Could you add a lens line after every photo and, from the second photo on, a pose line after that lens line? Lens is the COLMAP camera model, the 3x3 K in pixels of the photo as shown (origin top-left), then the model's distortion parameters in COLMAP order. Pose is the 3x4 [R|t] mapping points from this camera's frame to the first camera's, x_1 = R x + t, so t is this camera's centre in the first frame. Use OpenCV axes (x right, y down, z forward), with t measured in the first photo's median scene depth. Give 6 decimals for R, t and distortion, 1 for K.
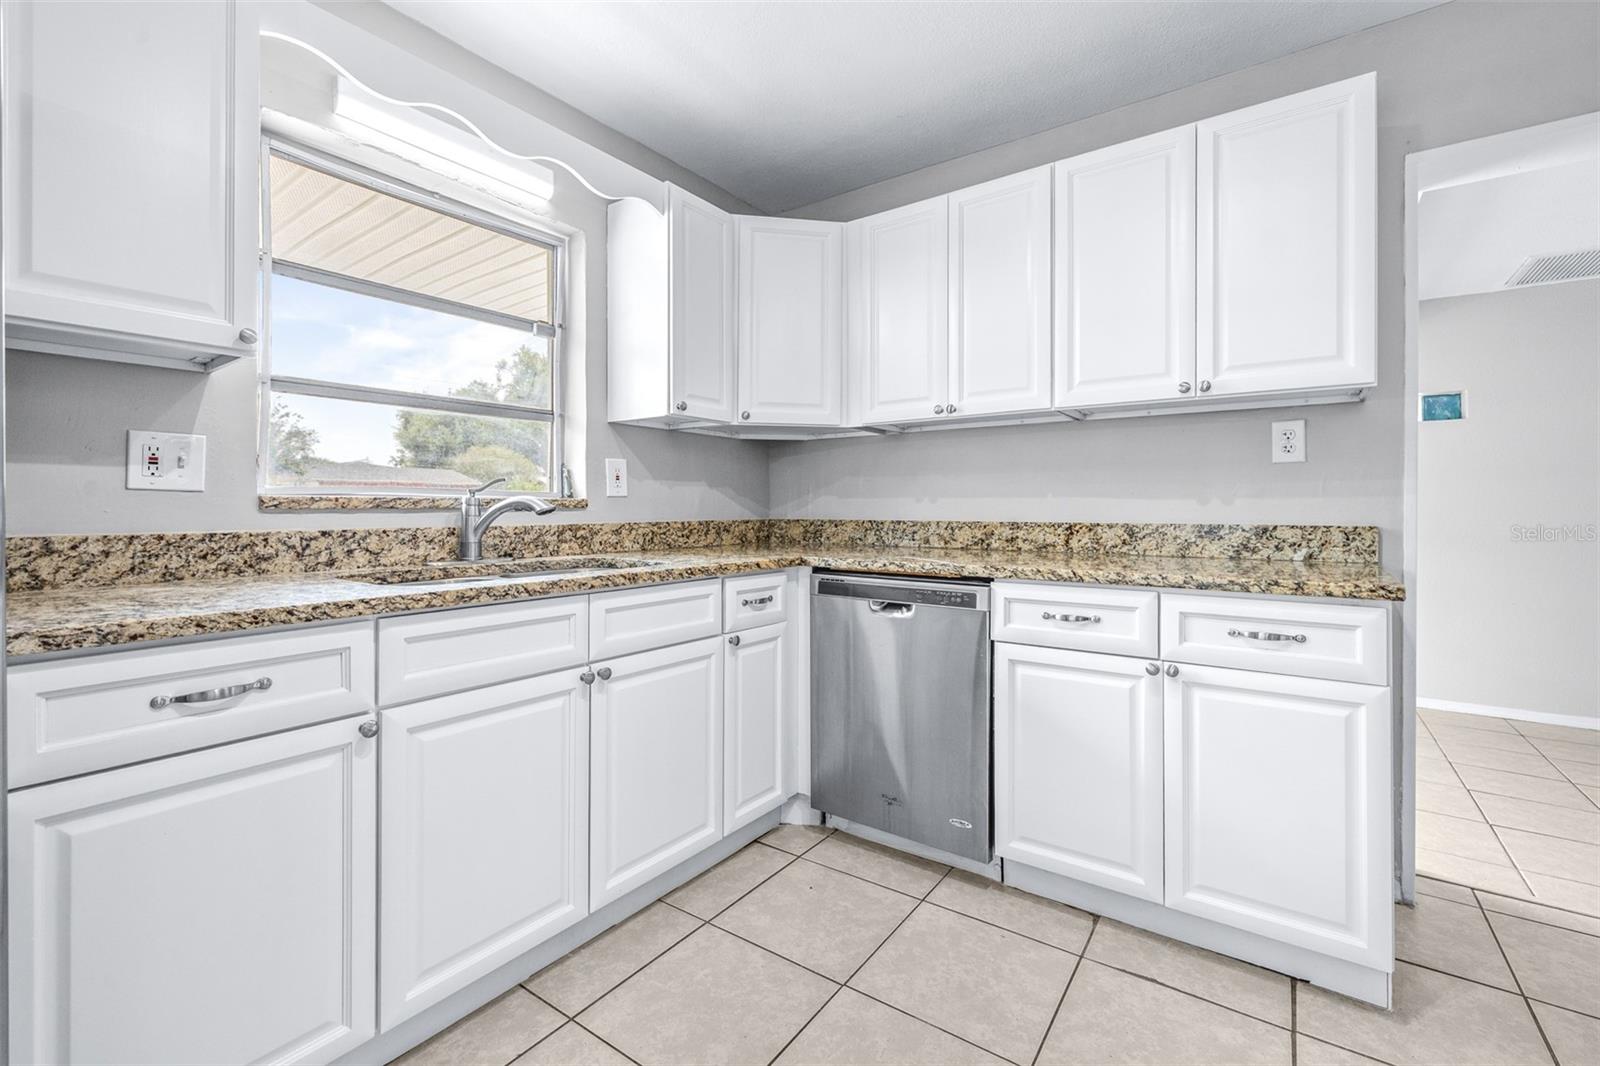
lens RADIAL K [[690.7, 0, 802.2], [0, 690.7, 504.9], [0, 0, 1]] dist [0.002172, 0.000409]
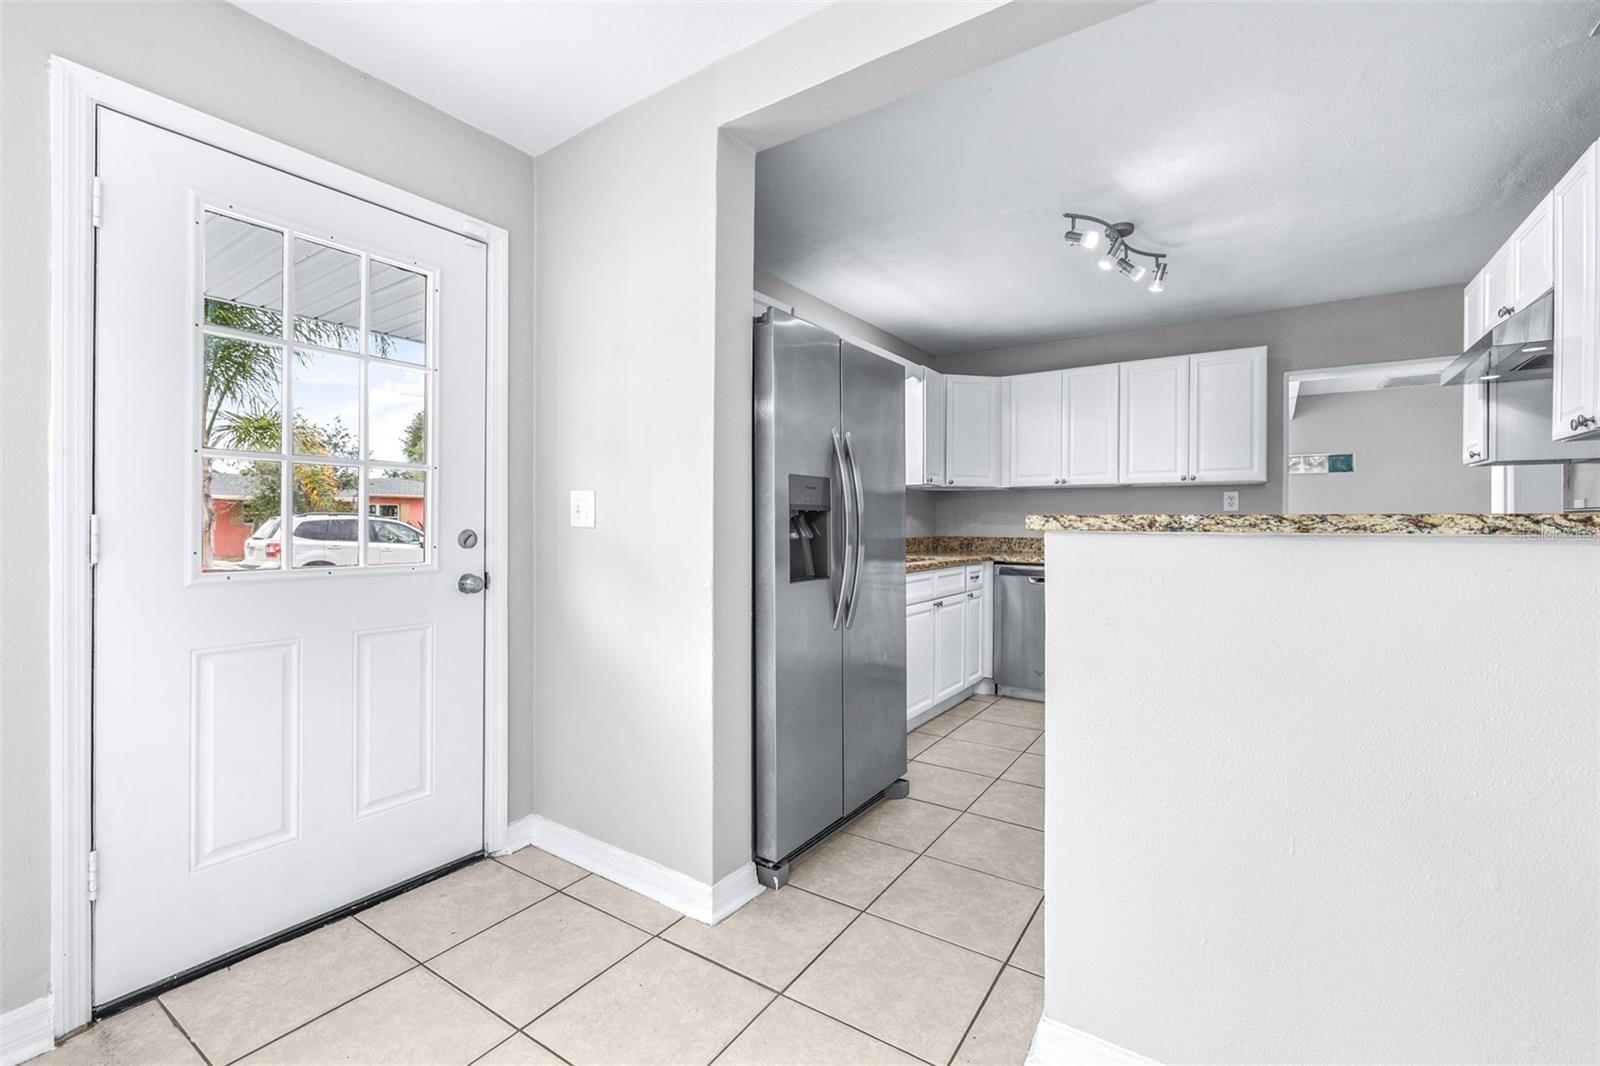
lens RADIAL K [[681.4, 0, 800.6], [0, 681.4, 520.3], [0, 0, 1]] dist [0.001912, -0.000131]
pose [[0.999723, 0.004235, 0.023171, -0.648553], [-0.004293, 0.999988, 0.002436, -0.033143], [-0.023160, -0.002535, 0.999729, -1.034435]]
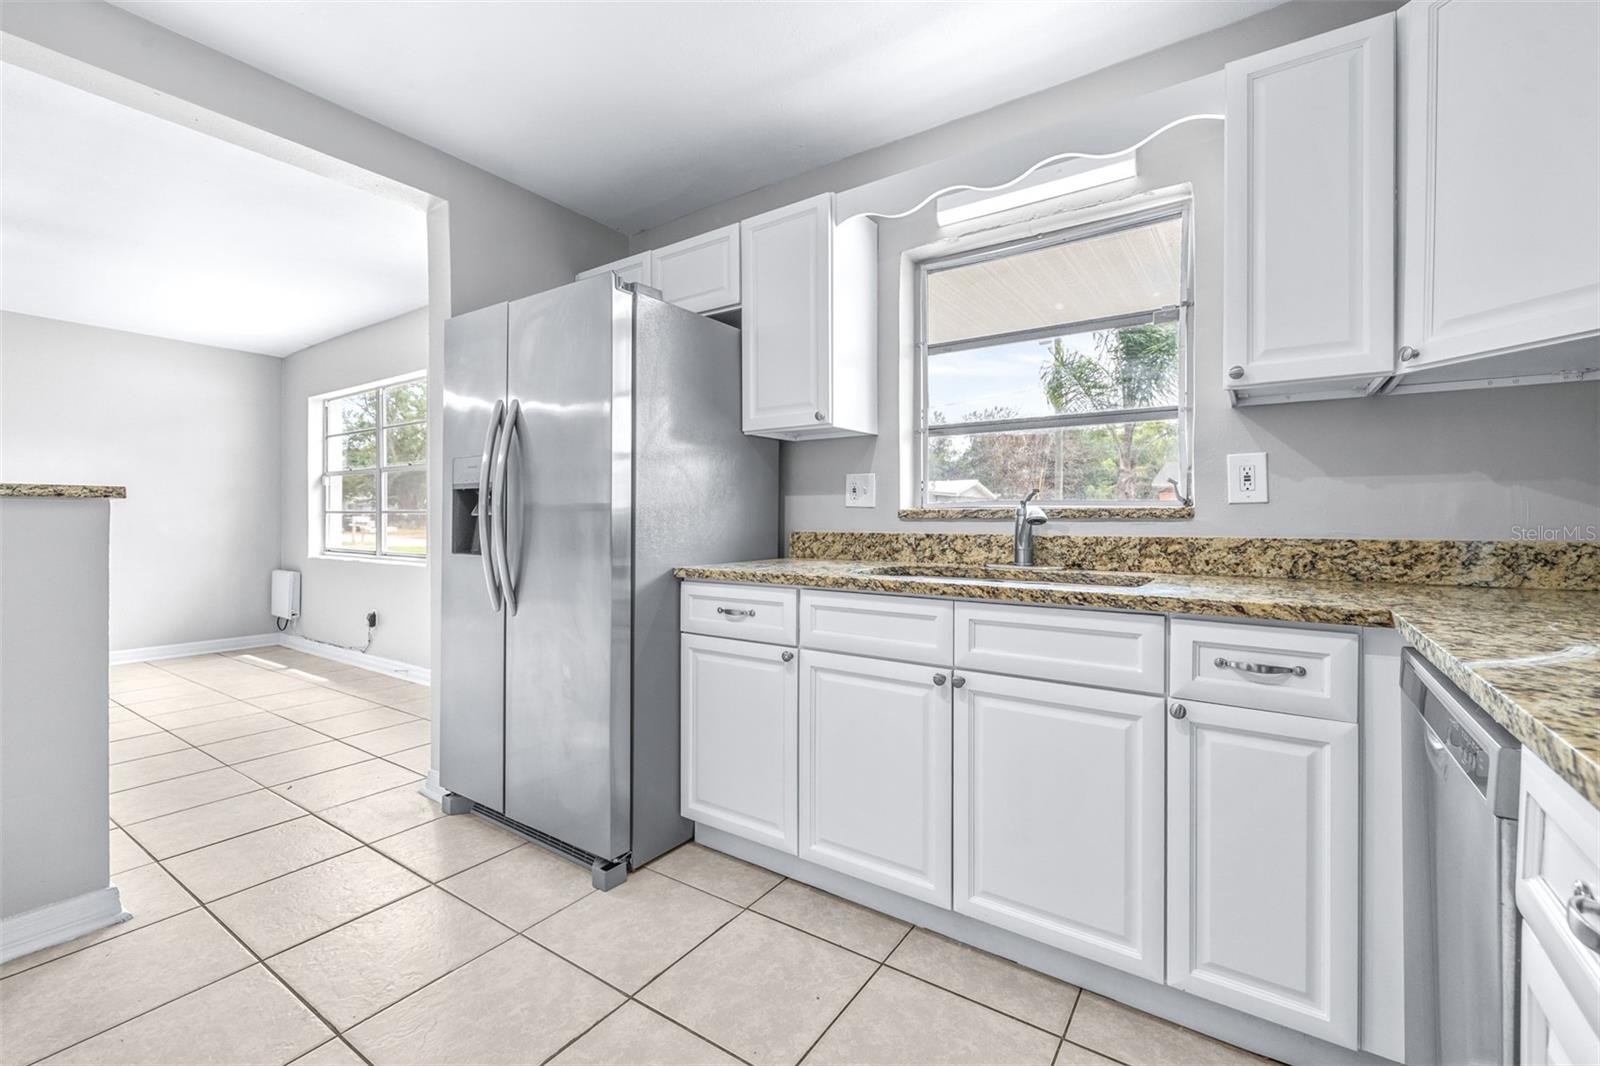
lens RADIAL K [[681.4, 0, 800.6], [0, 681.4, 520.3], [0, 0, 1]] dist [0.001912, -0.000131]
pose [[0.015266, 0.003016, -0.999879, 0.559465], [0.001800, 0.999994, 0.003044, 0.004387], [0.999882, -0.001846, 0.015261, 0.601407]]
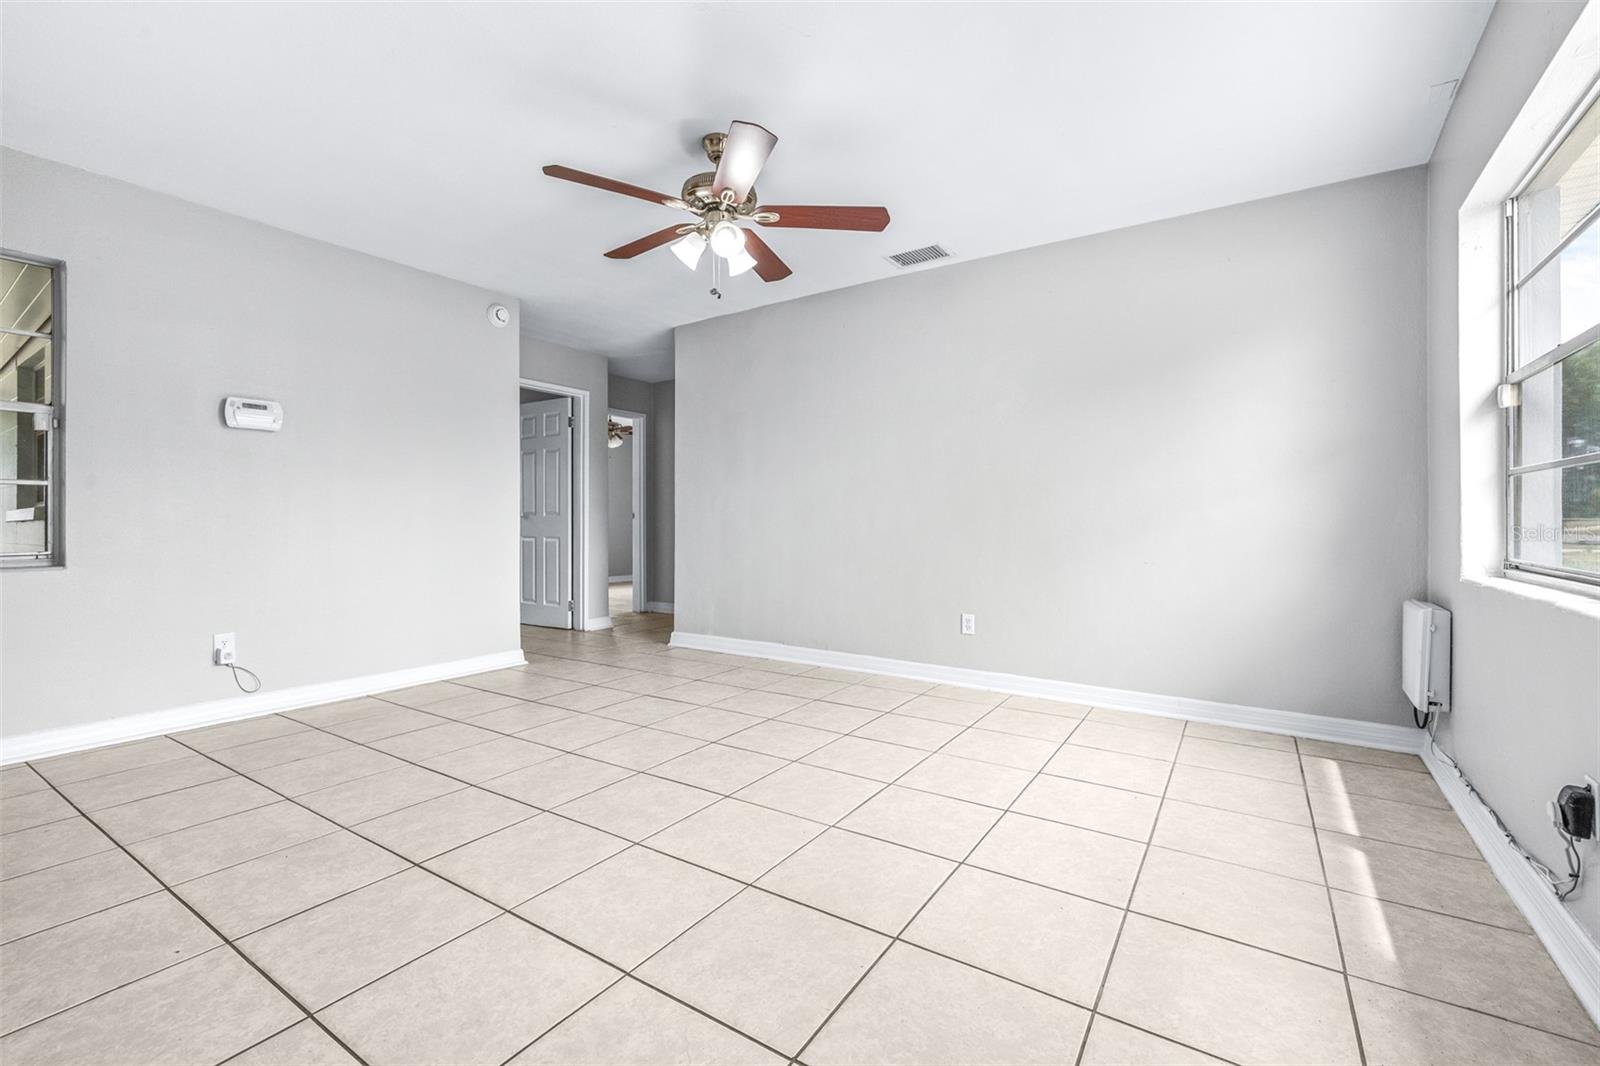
lens RADIAL K [[685.5, 0, 800.8], [0, 685.5, 525.8], [0, 0, 1]] dist [0.000387, -0.000374]
pose [[-0.999478, -0.001421, -0.032260, -0.983472], [-0.001424, 0.999999, 0.000065, 0.064661], [0.032260, 0.000111, -0.999480, -0.162010]]
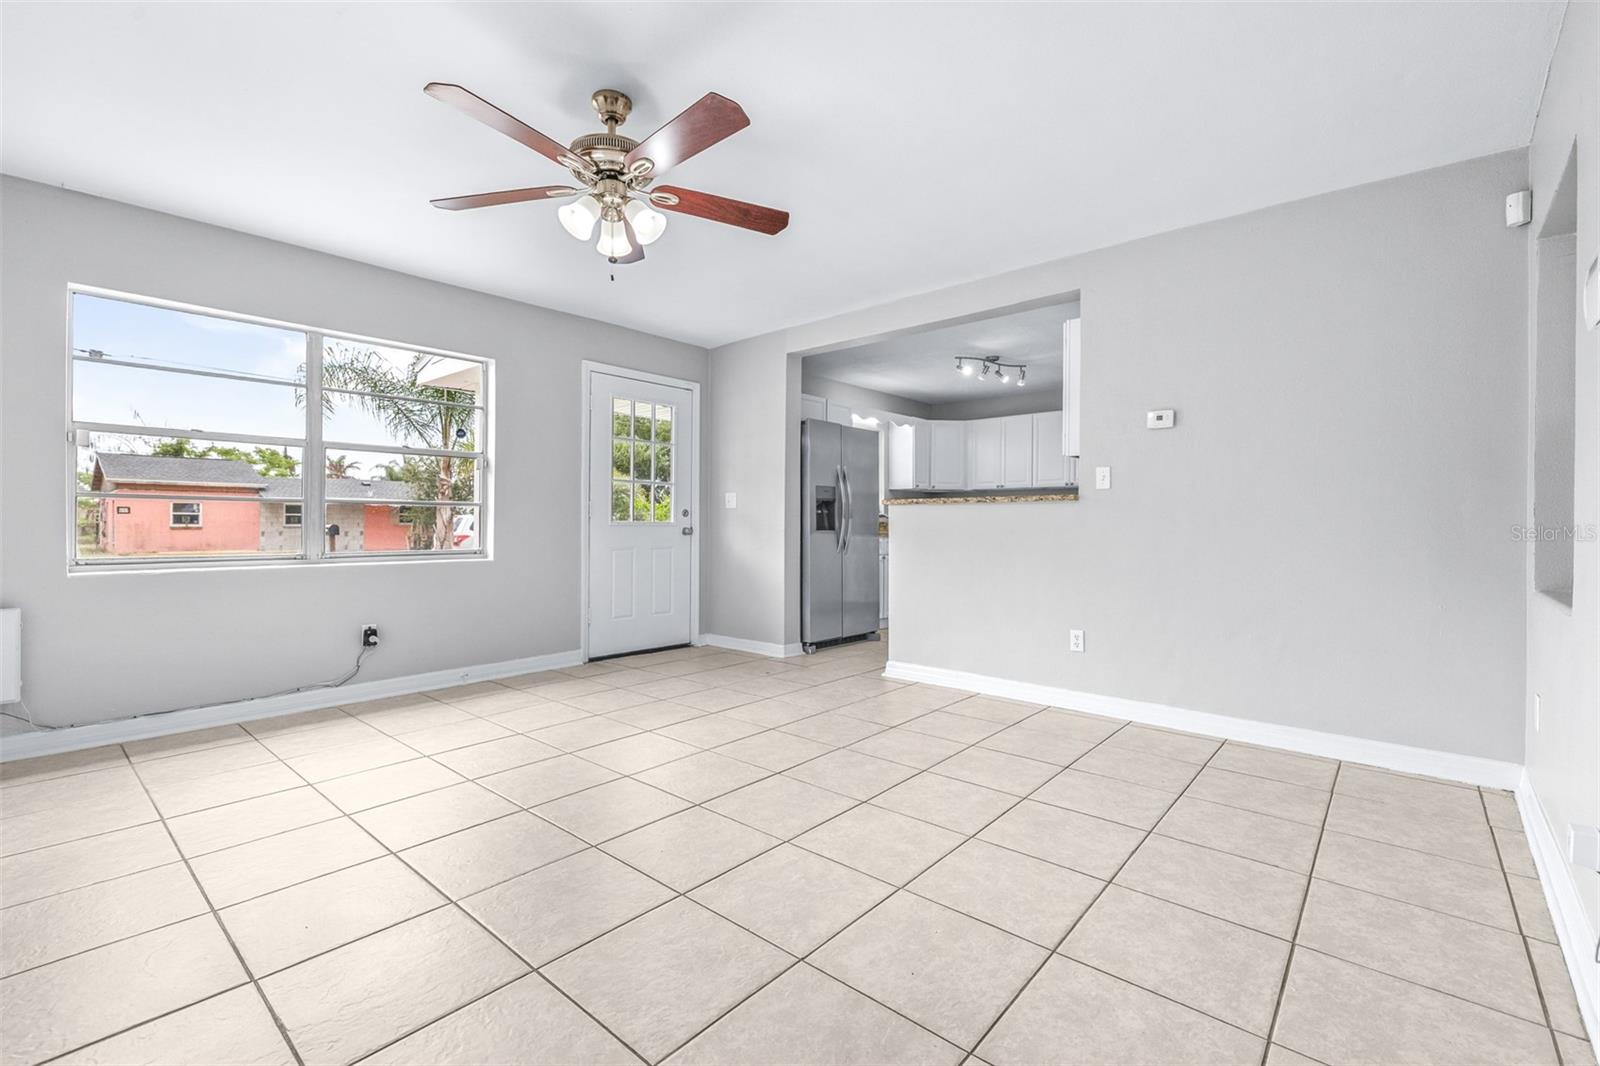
lens RADIAL K [[690.9, 0, 788.5], [0, 690.9, 516.0], [0, 0, 1]] dist [0.012489, -0.000746]
pose [[0.993601, 0.002626, -0.112918, -0.451784], [-0.003617, 0.999957, -0.008577, 0.034621], [0.112890, 0.008930, 0.993567, -2.565641]]
